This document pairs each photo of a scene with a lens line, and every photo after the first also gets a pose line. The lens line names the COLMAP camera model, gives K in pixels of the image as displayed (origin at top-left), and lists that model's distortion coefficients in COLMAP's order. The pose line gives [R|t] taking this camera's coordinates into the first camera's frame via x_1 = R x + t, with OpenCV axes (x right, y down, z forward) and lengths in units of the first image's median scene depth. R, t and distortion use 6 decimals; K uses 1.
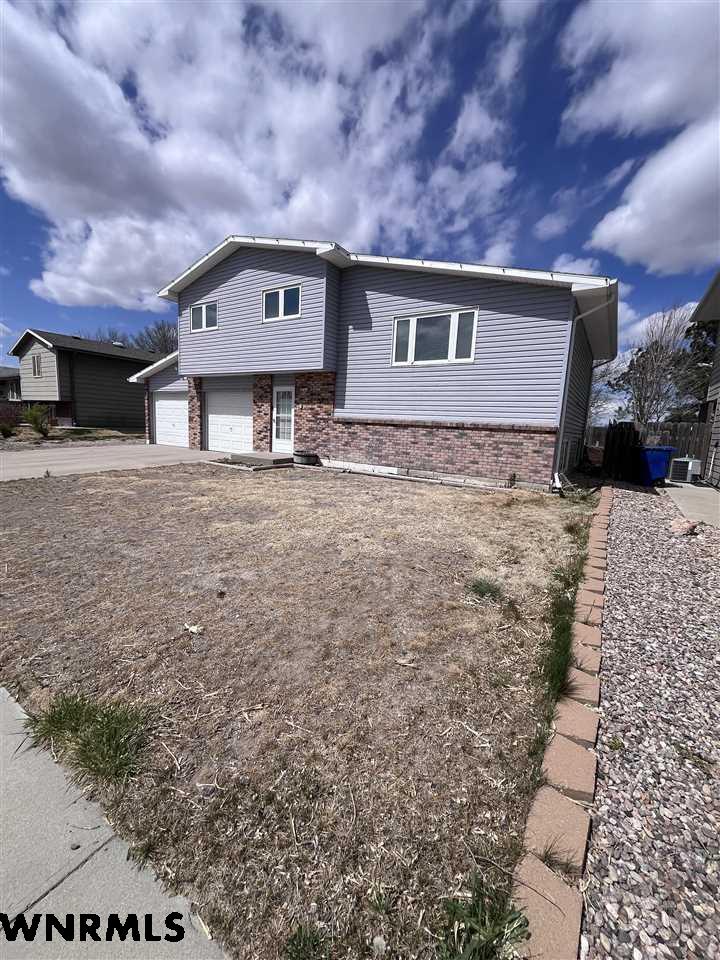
lens RADIAL K [[384.6, 0, 359.5], [0, 384.6, 471.9], [0, 0, 1]] dist [-0.004494, 0.000003]
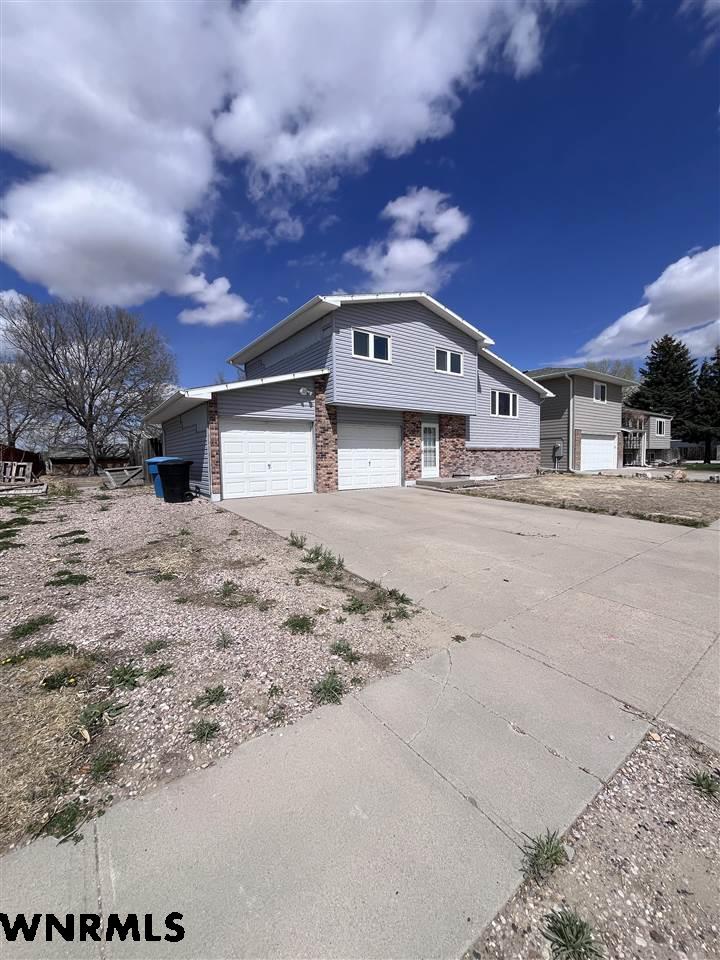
lens RADIAL K [[384.6, 0, 360.5], [0, 384.6, 480.0], [0, 0, 1]] dist [-0.004494, 0.000003]
pose [[0.353485, -0.093742, 0.930731, -1.553685], [0.162209, 0.986036, 0.037706, -0.138139], [-0.921269, 0.137645, 0.363755, 0.849645]]
